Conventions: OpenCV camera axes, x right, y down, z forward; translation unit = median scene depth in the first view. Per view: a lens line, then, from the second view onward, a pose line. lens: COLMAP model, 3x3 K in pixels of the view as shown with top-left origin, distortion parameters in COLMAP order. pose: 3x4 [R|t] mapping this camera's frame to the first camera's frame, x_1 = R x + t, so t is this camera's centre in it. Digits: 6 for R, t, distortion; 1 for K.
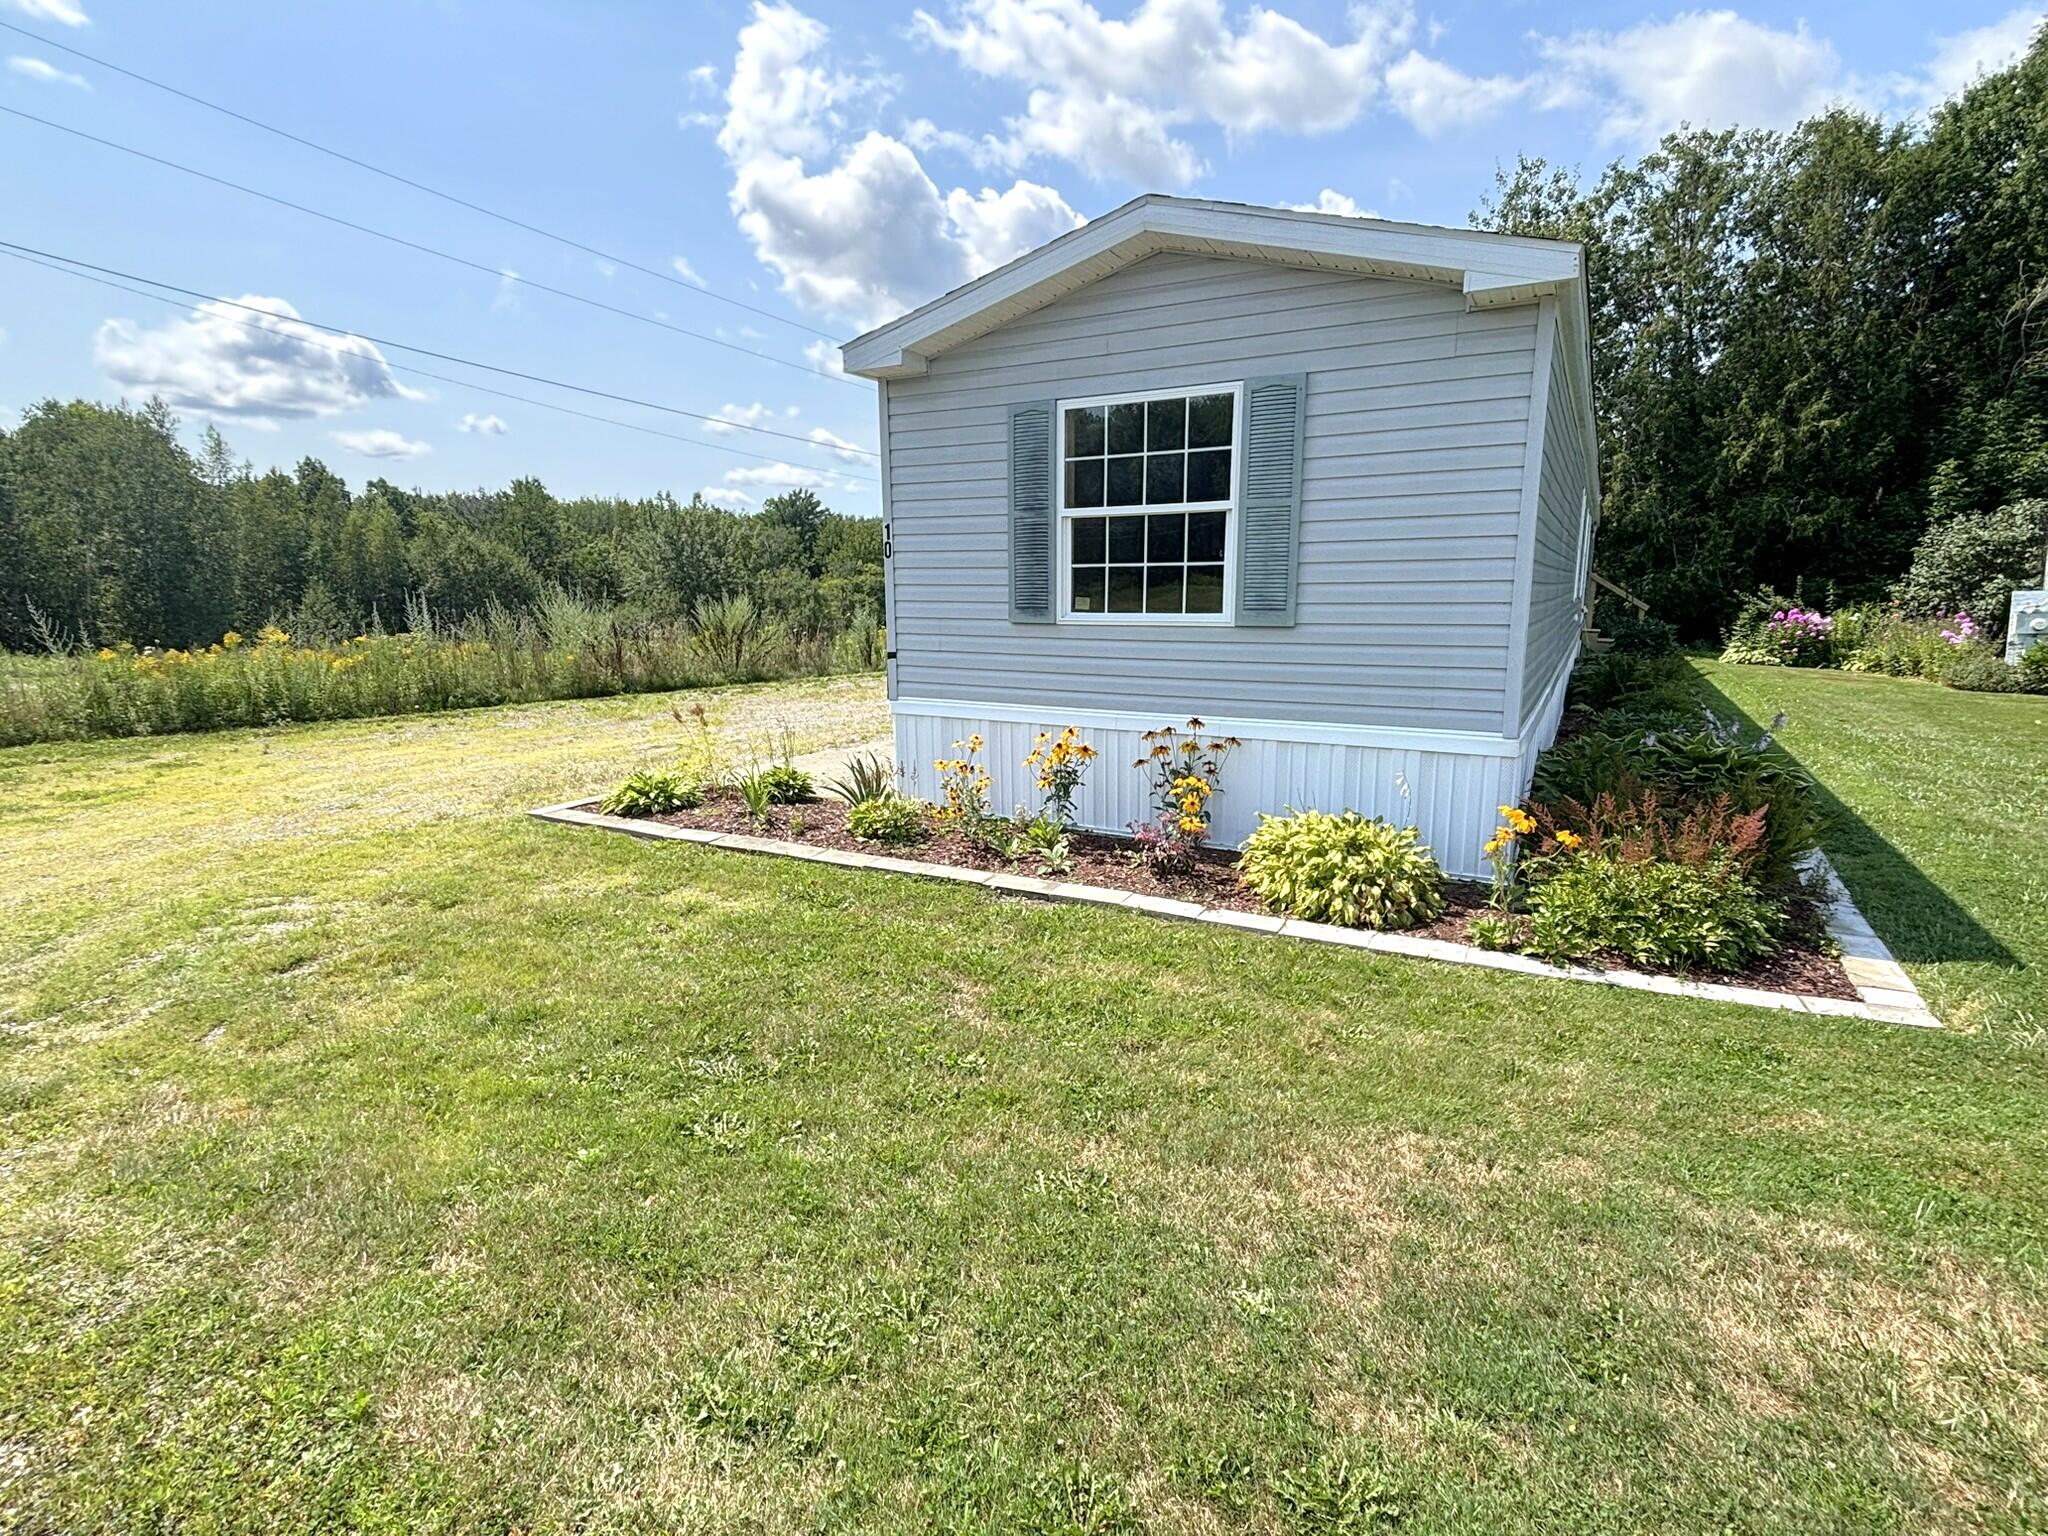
lens RADIAL K [[1001.6, 0, 1026.5], [0, 1001.6, 762.7], [0, 0, 1]] dist [-0.000897, -0.000484]
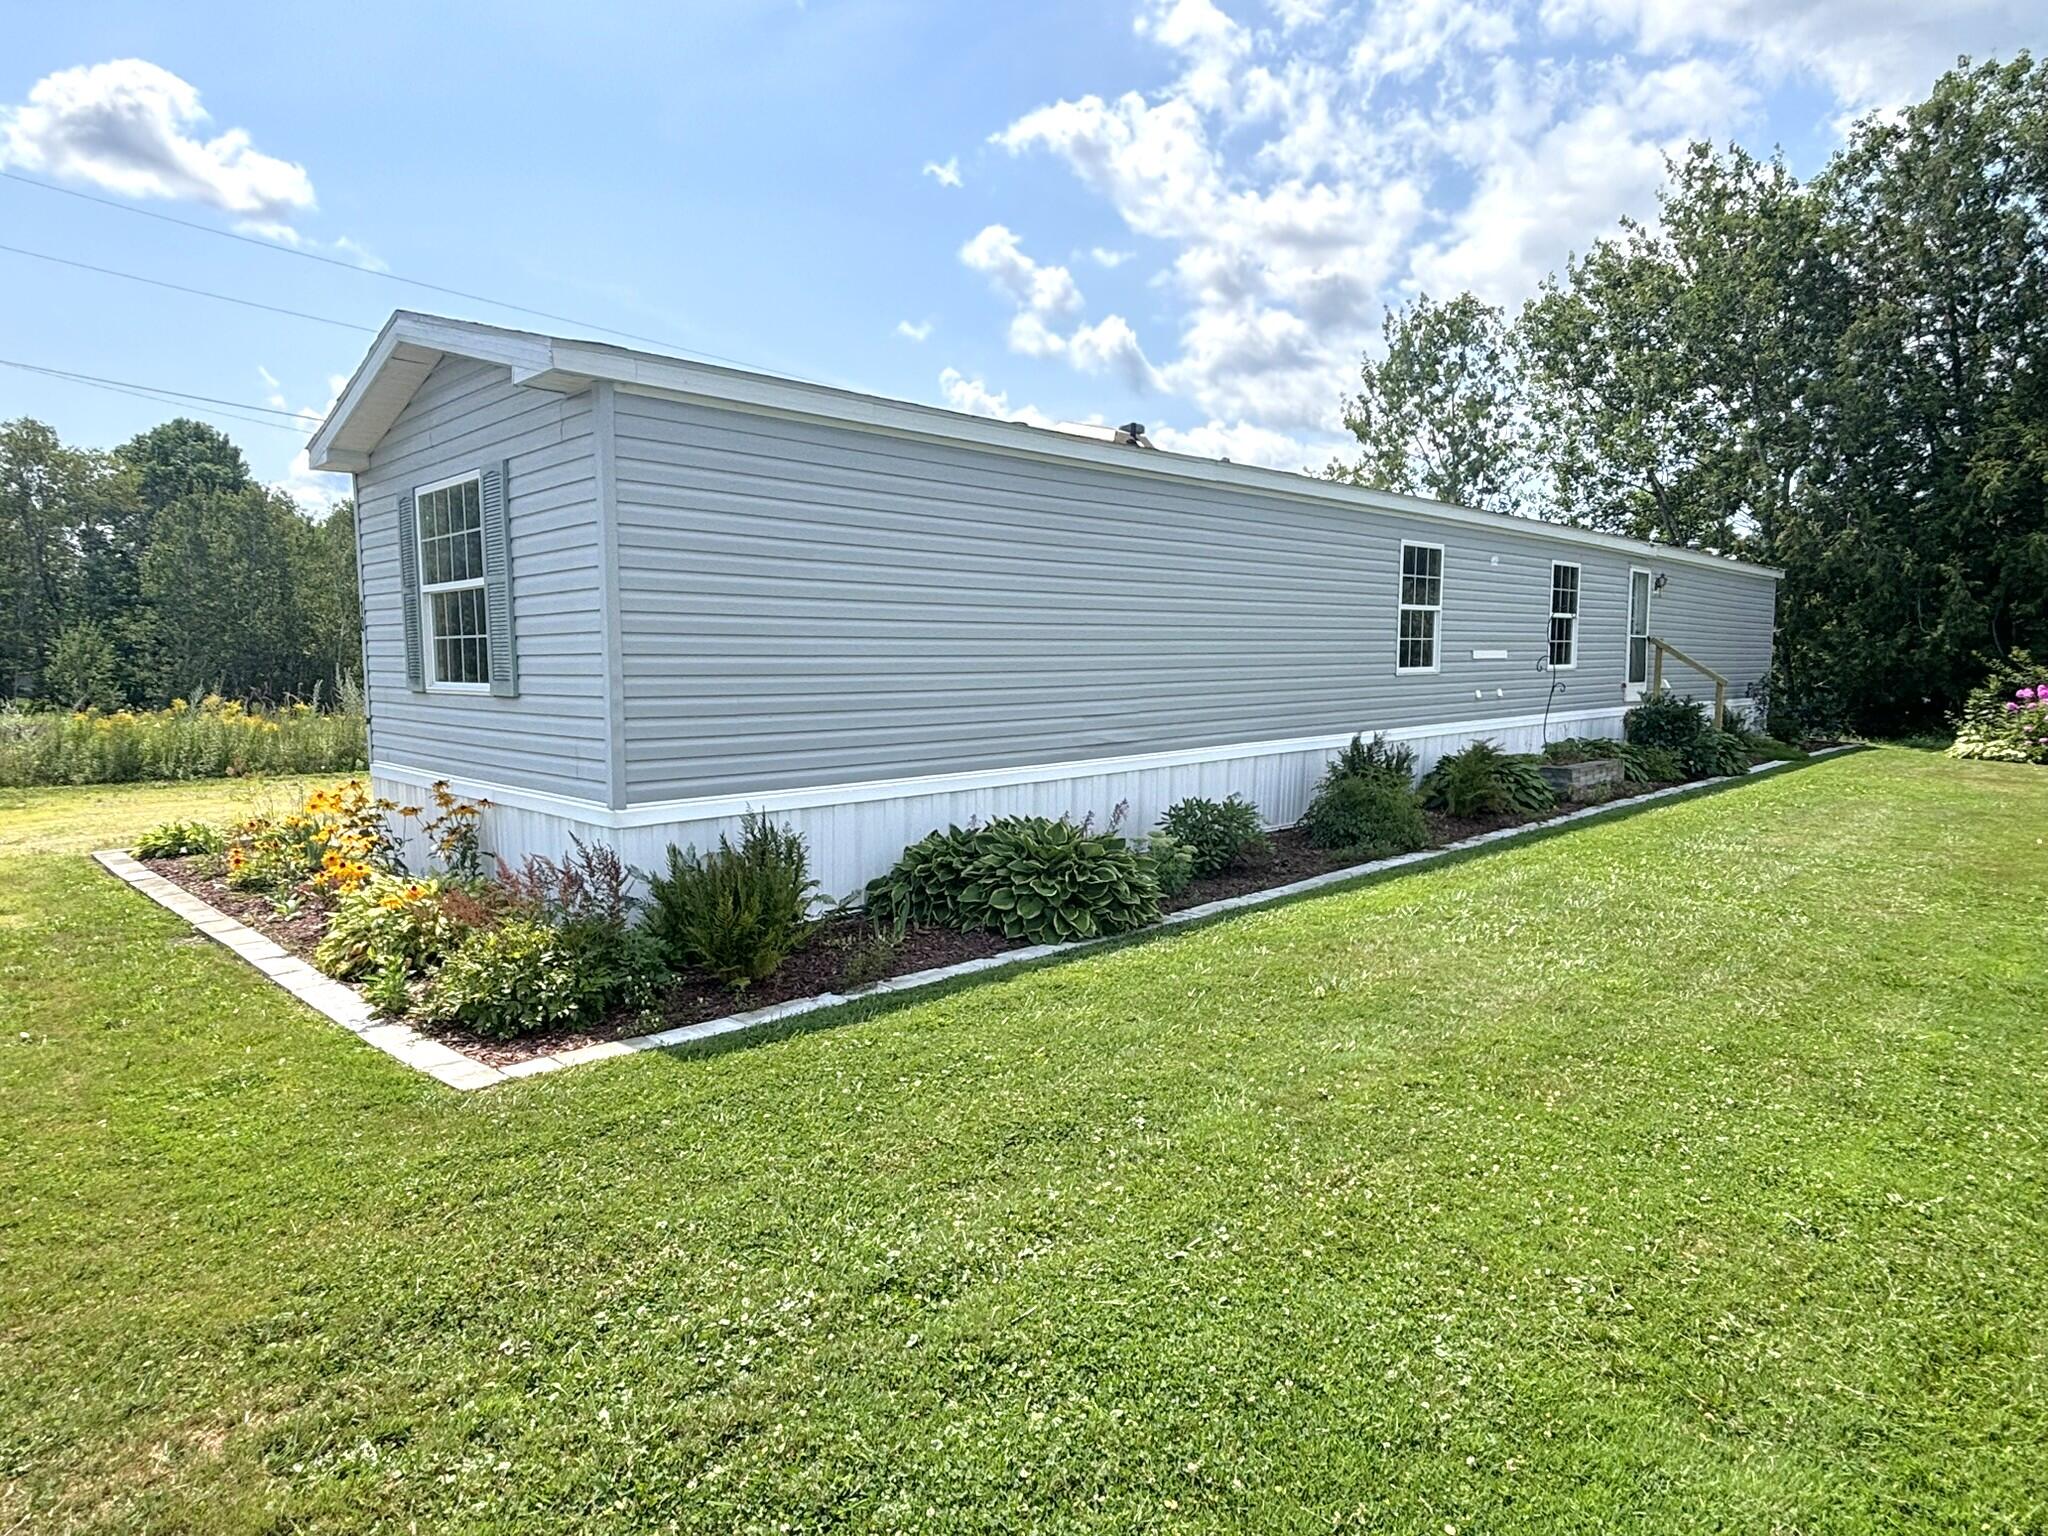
lens RADIAL K [[1143.9, 0, 1024.0], [0, 1143.9, 768.0], [0, 0, 1]] dist [0.002674, 0.001010]
pose [[0.961278, 0.023814, -0.274549, 1.113579], [-0.045113, 0.996418, -0.071526, -0.000971], [0.271862, 0.081142, 0.958909, 0.013777]]
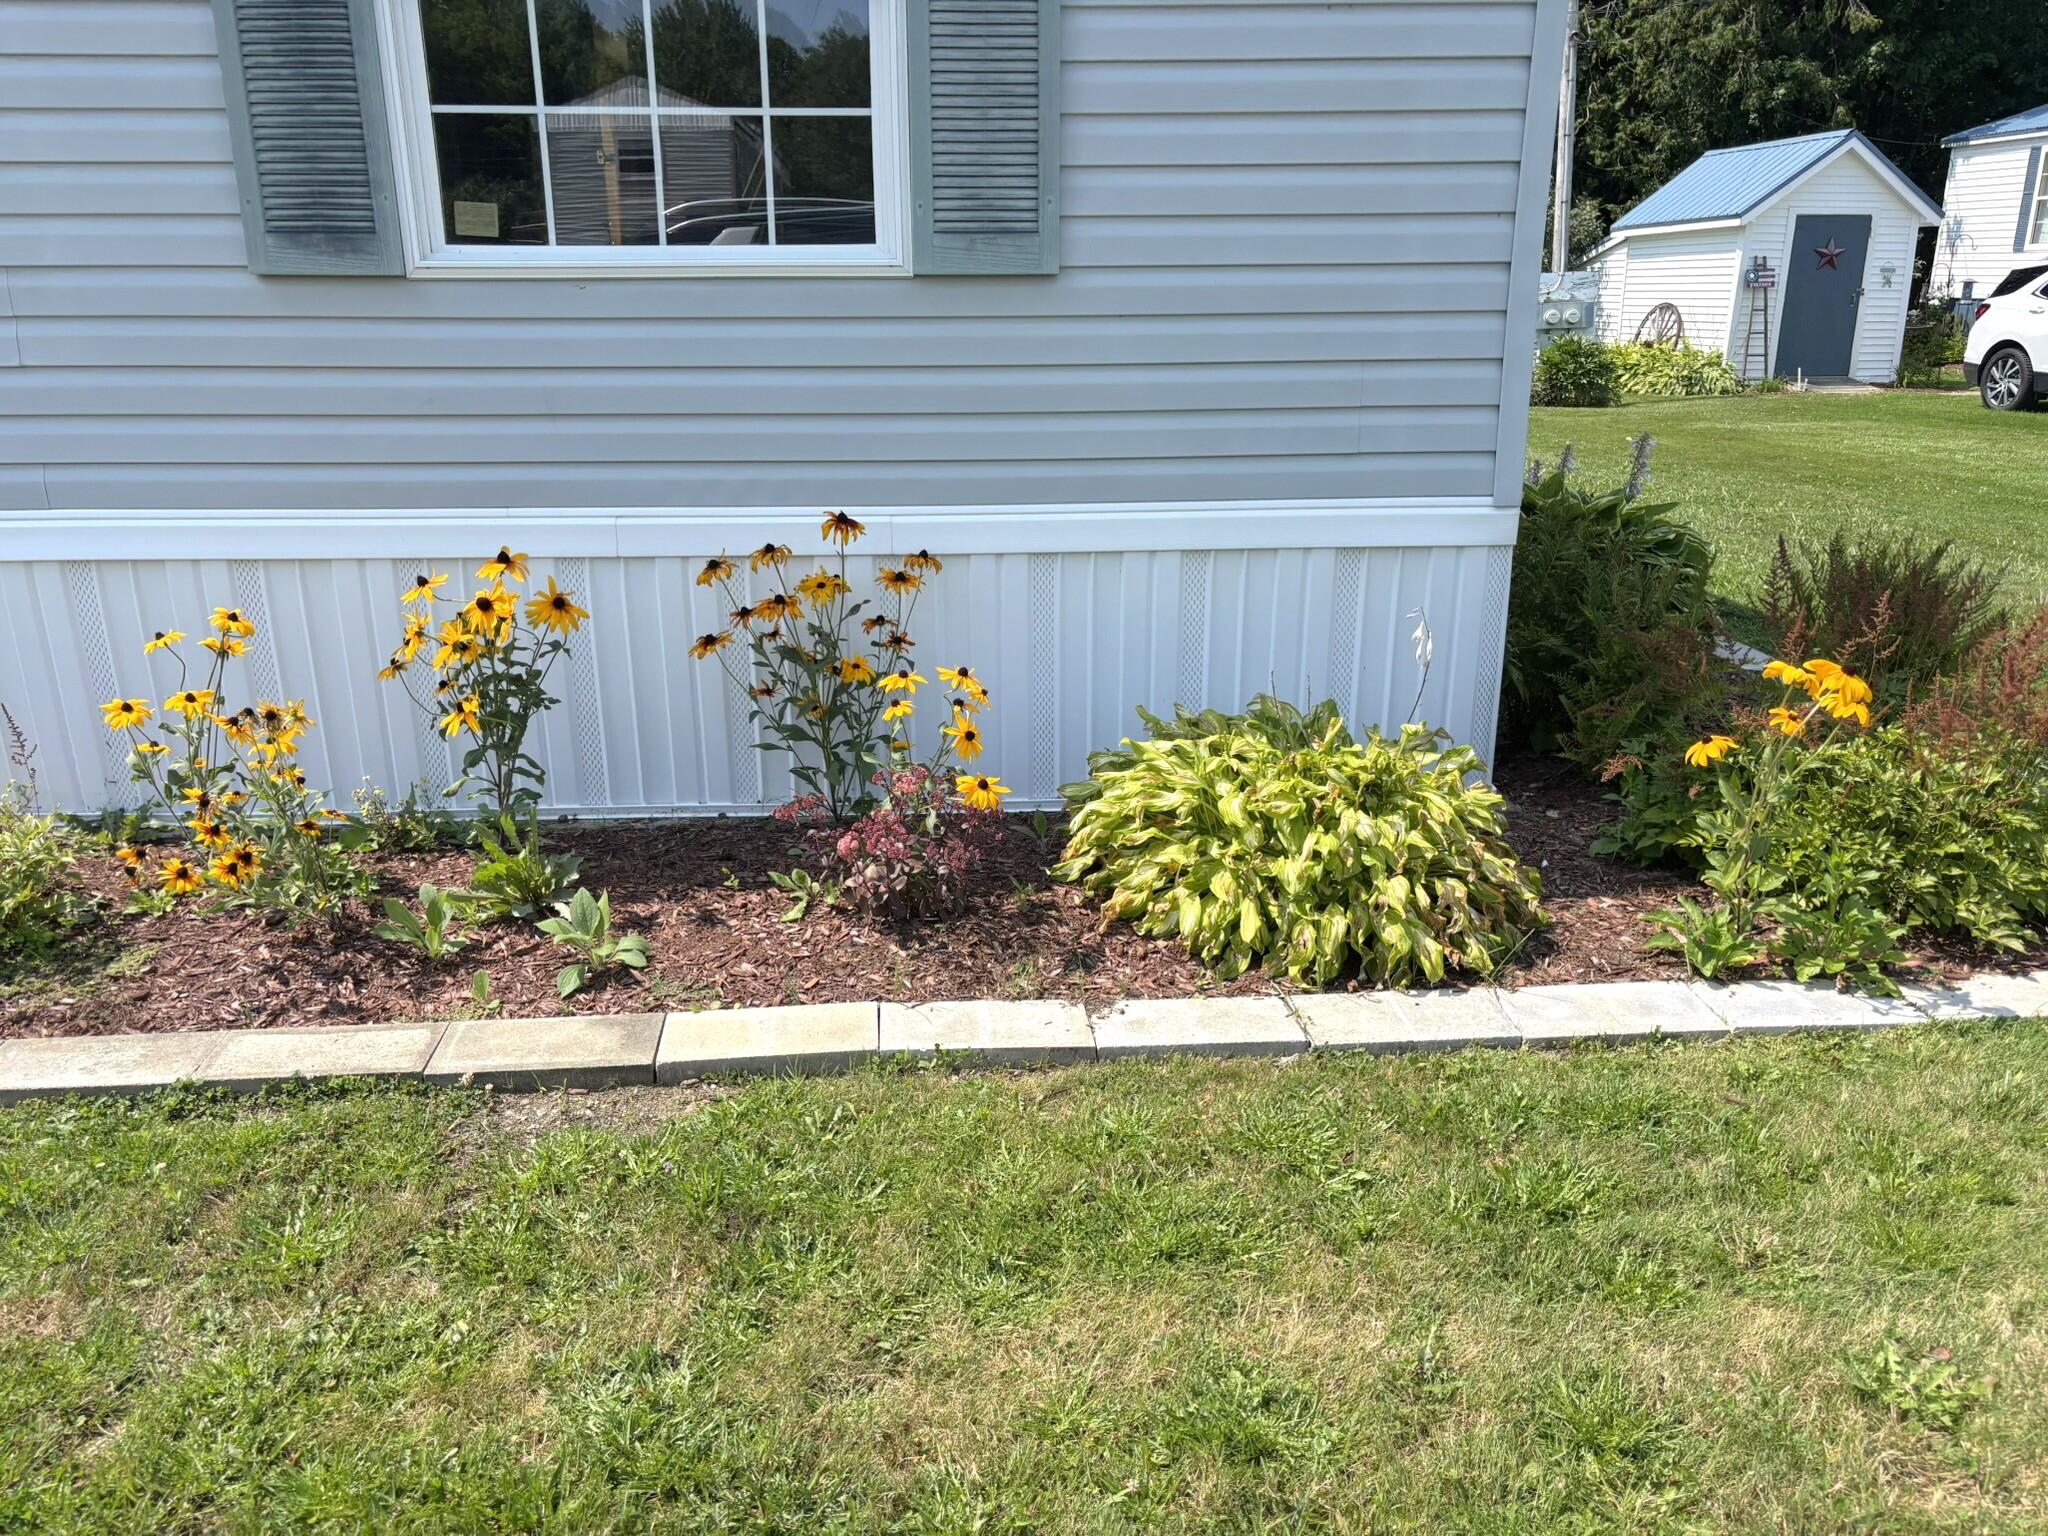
lens RADIAL K [[1555.4, 0, 1022.5], [0, 1555.4, 781.0], [0, 0, 1]] dist [0.031136, -0.007547]
pose [[0.846707, -0.158906, 0.507775, -0.112447], [0.092170, 0.983737, 0.154164, -0.029821], [-0.524014, -0.083730, 0.847584, 0.442195]]
